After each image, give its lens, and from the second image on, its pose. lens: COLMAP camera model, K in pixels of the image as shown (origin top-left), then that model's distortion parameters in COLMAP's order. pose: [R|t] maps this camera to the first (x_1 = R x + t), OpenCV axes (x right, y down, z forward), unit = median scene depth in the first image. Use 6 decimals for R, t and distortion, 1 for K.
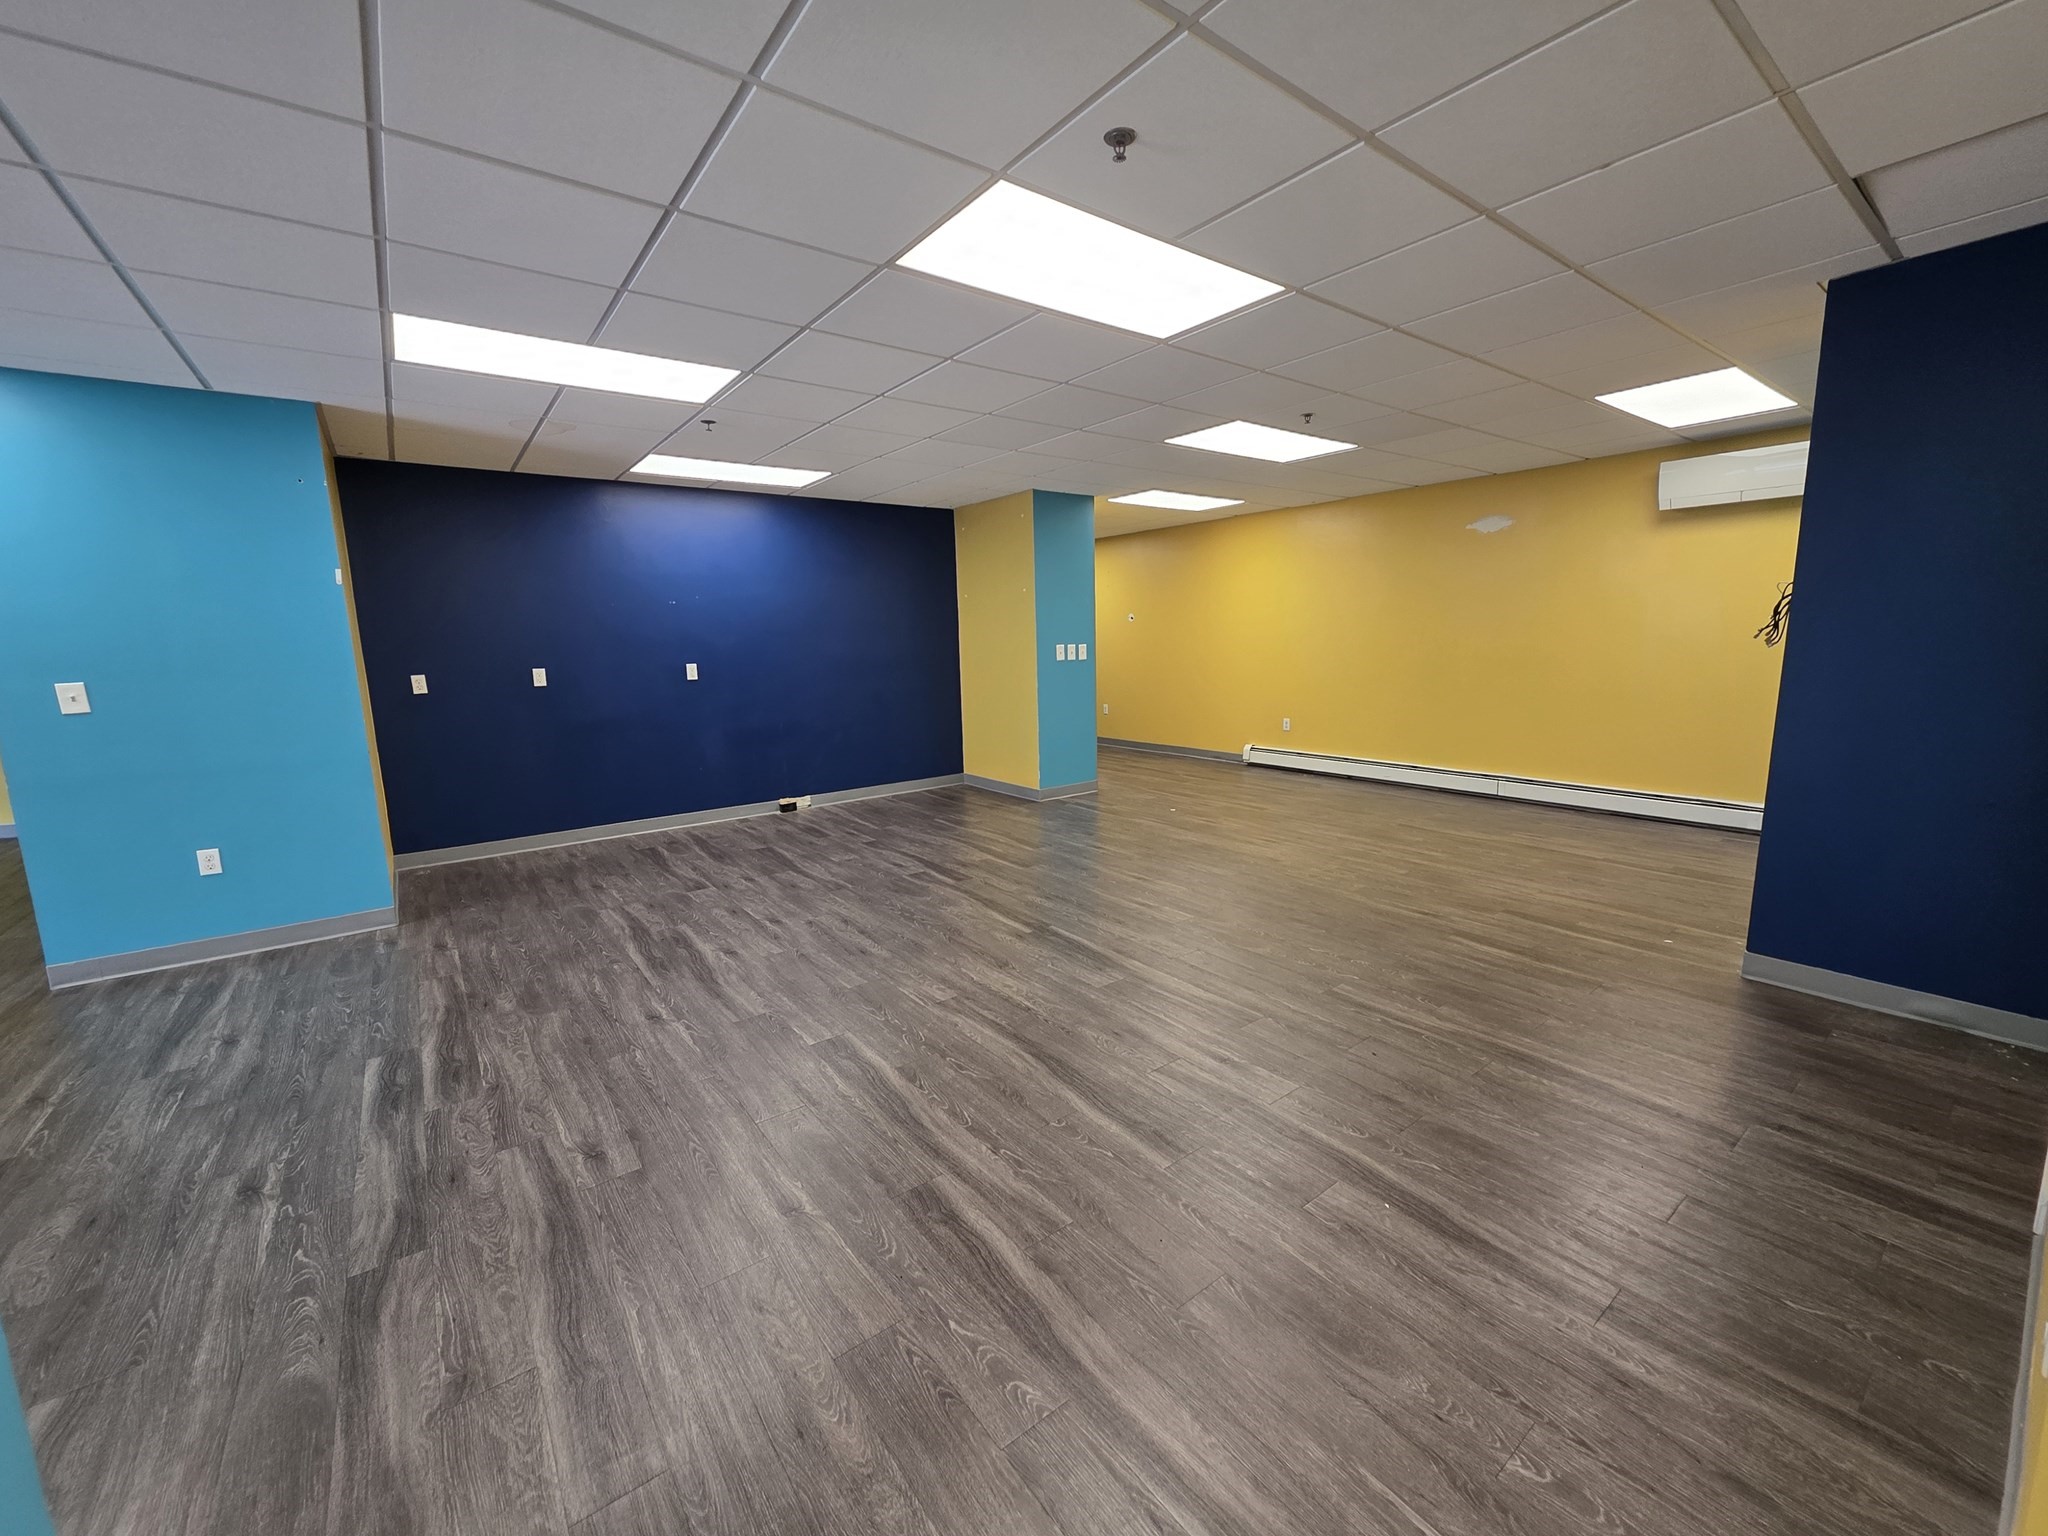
lens RADIAL K [[815.7, 0, 1029.5], [0, 815.7, 763.3], [0, 0, 1]] dist [0.001899, 0.000162]
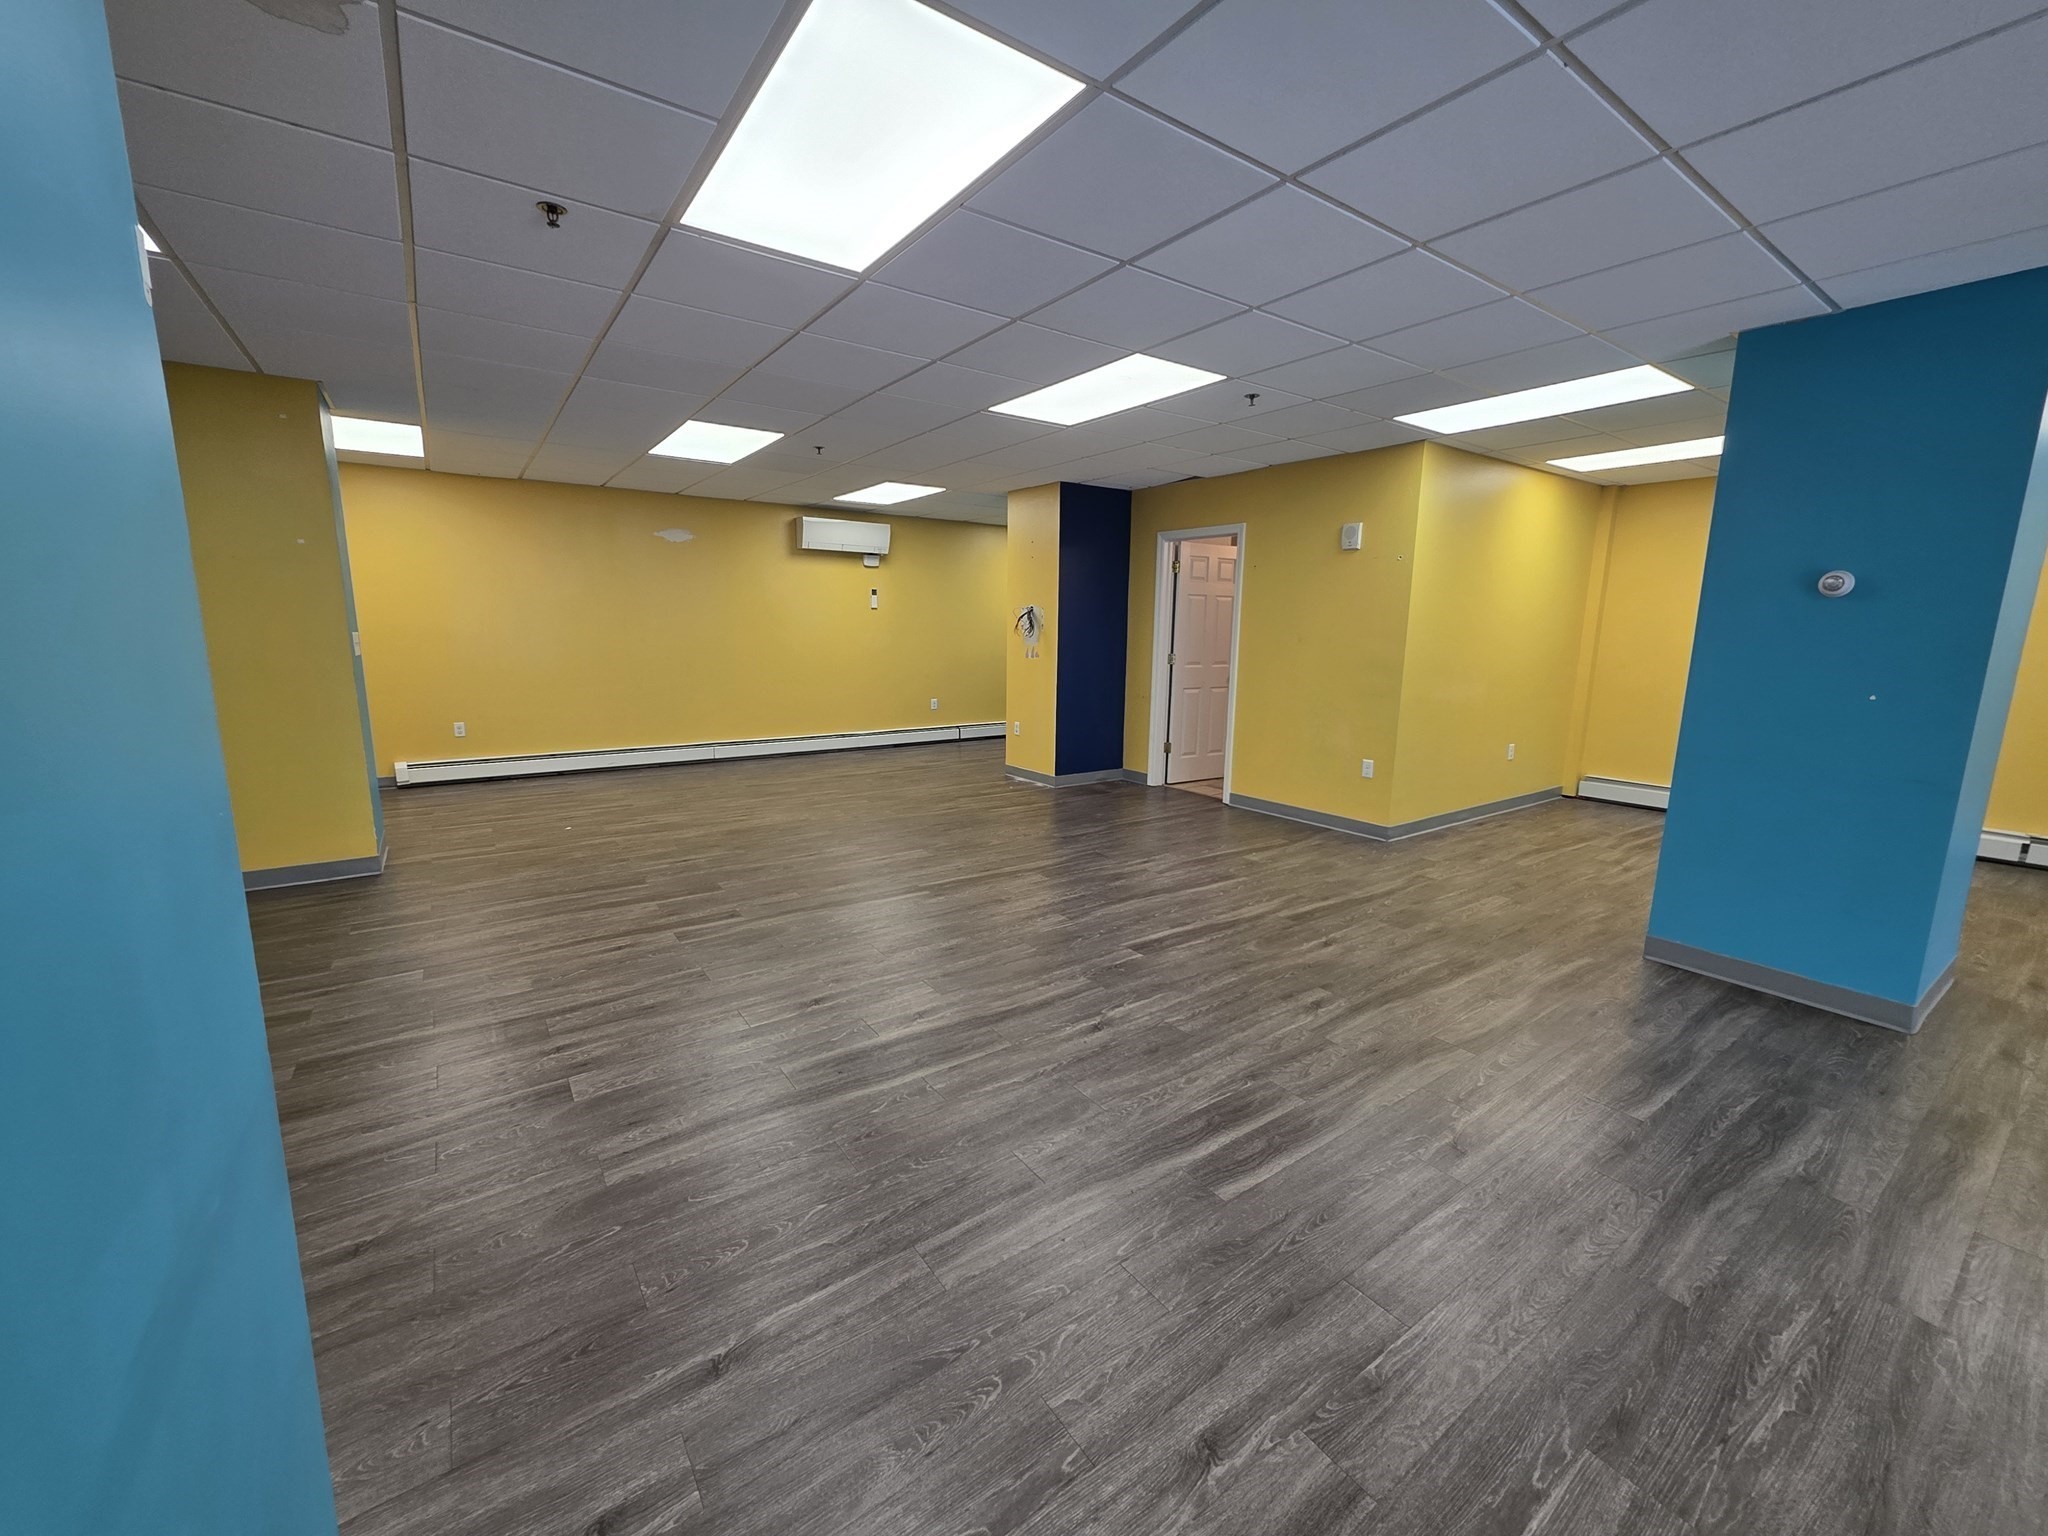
lens RADIAL K [[815.7, 0, 1029.5], [0, 815.7, 763.3], [0, 0, 1]] dist [0.001899, 0.000162]
pose [[0.032503, -0.146075, 0.988739, -1.185900], [0.142844, 0.979786, 0.140057, -0.111117], [-0.989211, 0.136683, 0.052712, 0.871986]]
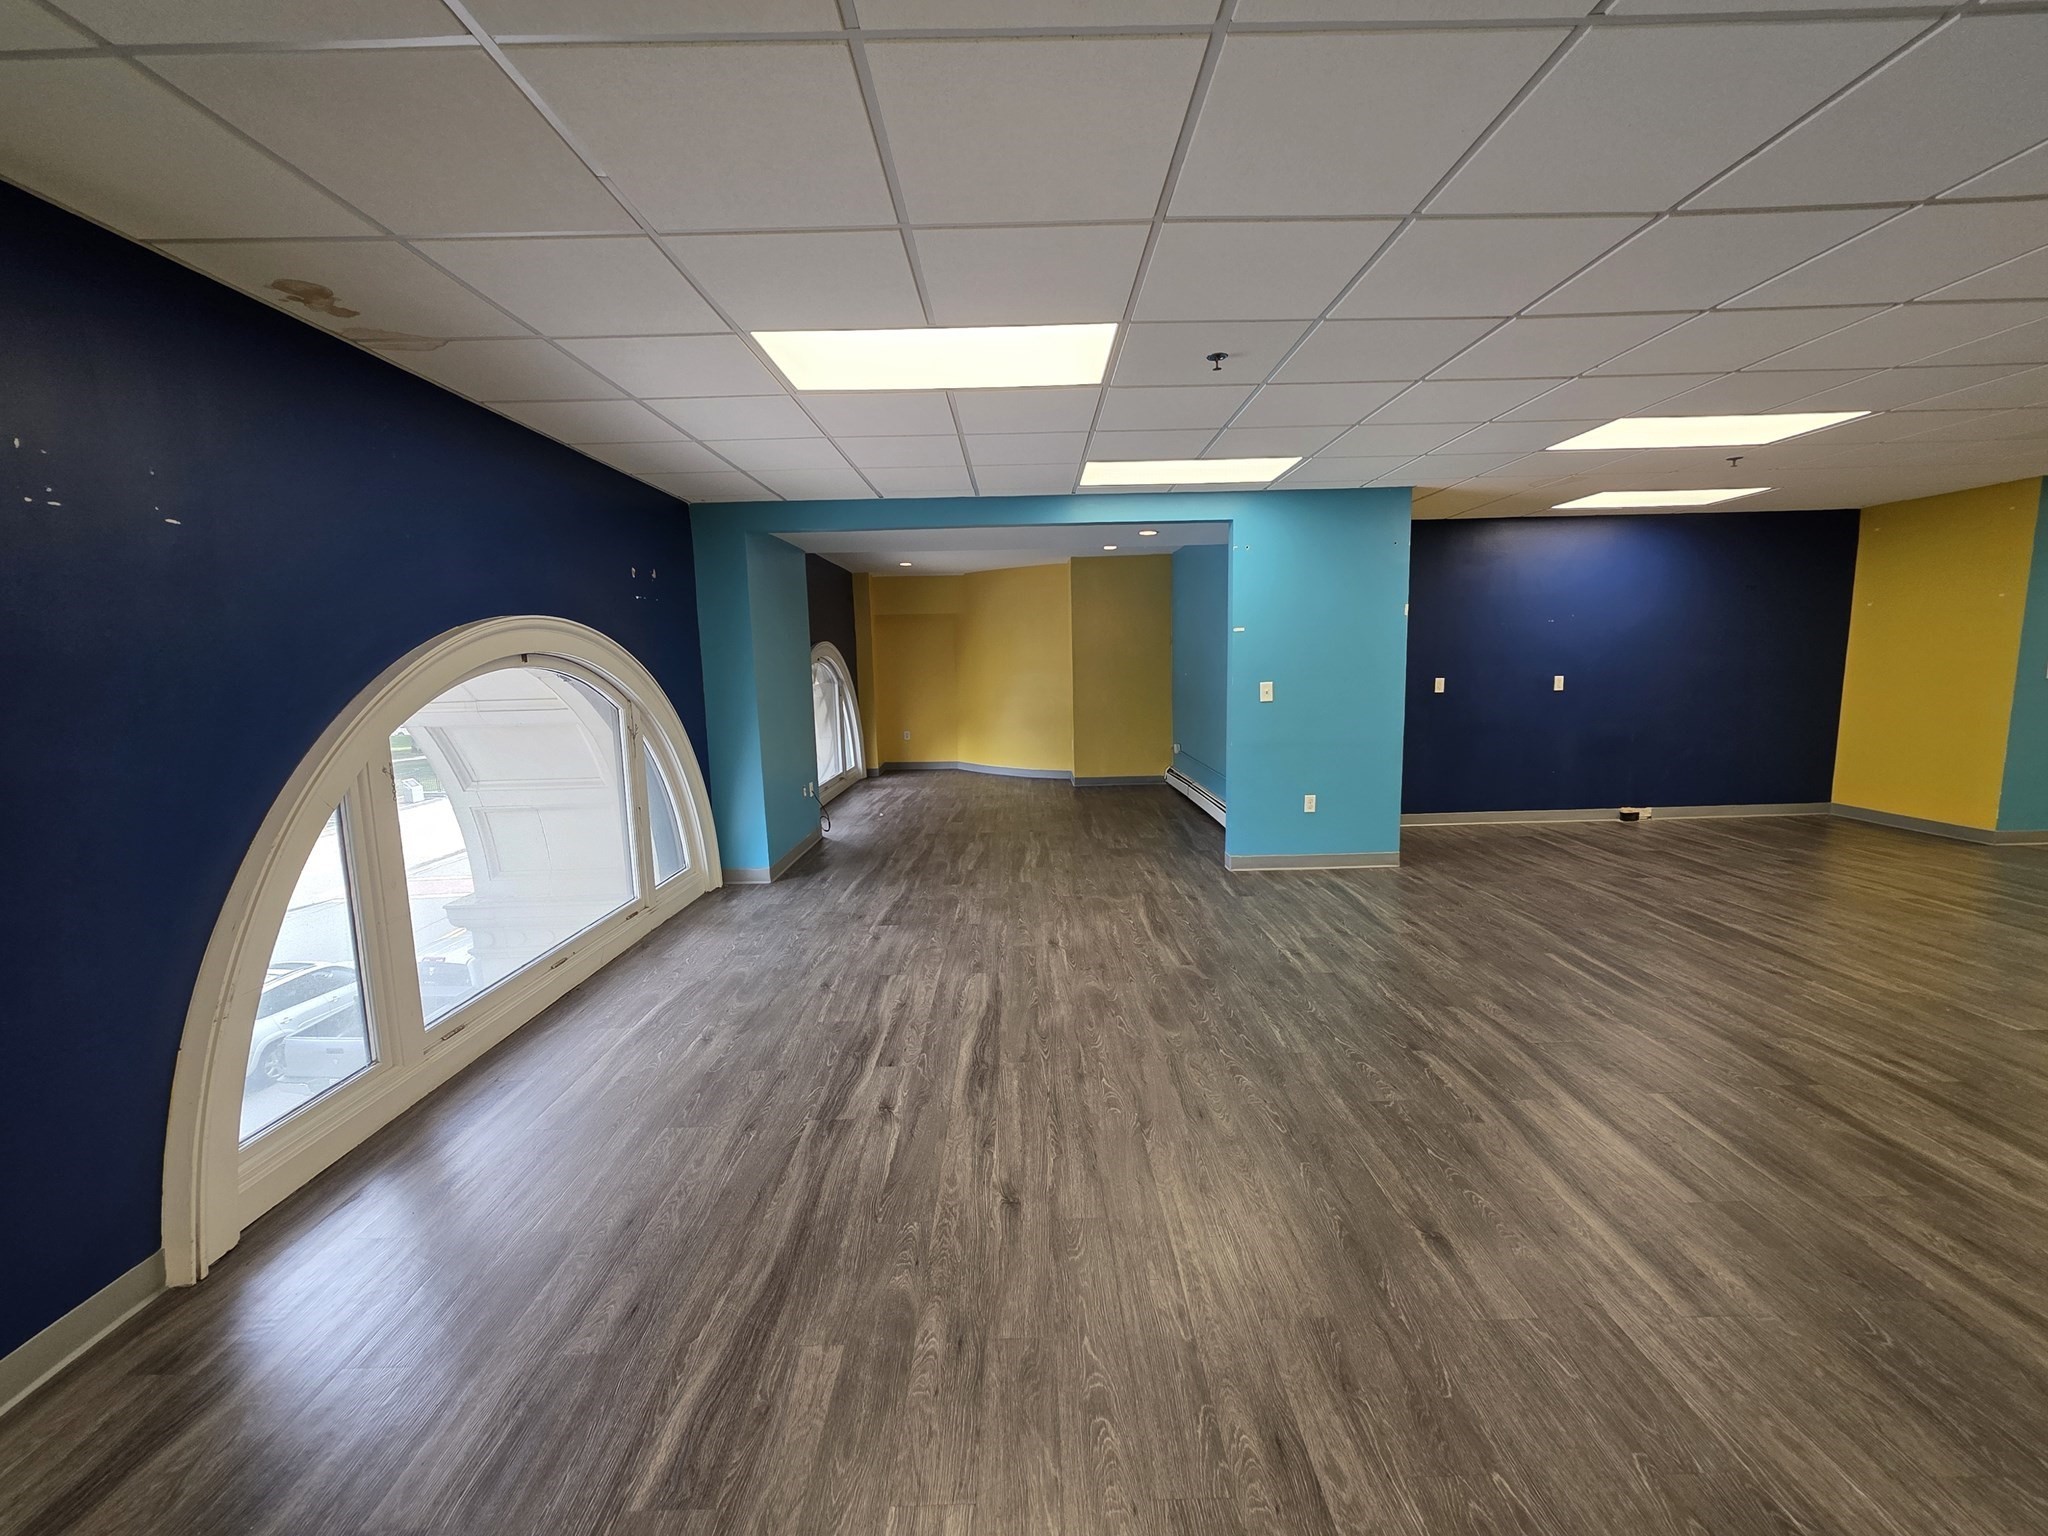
lens RADIAL K [[815.7, 0, 1029.5], [0, 815.7, 763.3], [0, 0, 1]] dist [0.001899, 0.000162]
pose [[0.802241, 0.079290, -0.591712, -0.576765], [-0.088622, 0.995976, 0.013308, 0.078384], [0.590386, 0.041762, 0.806040, -0.540589]]
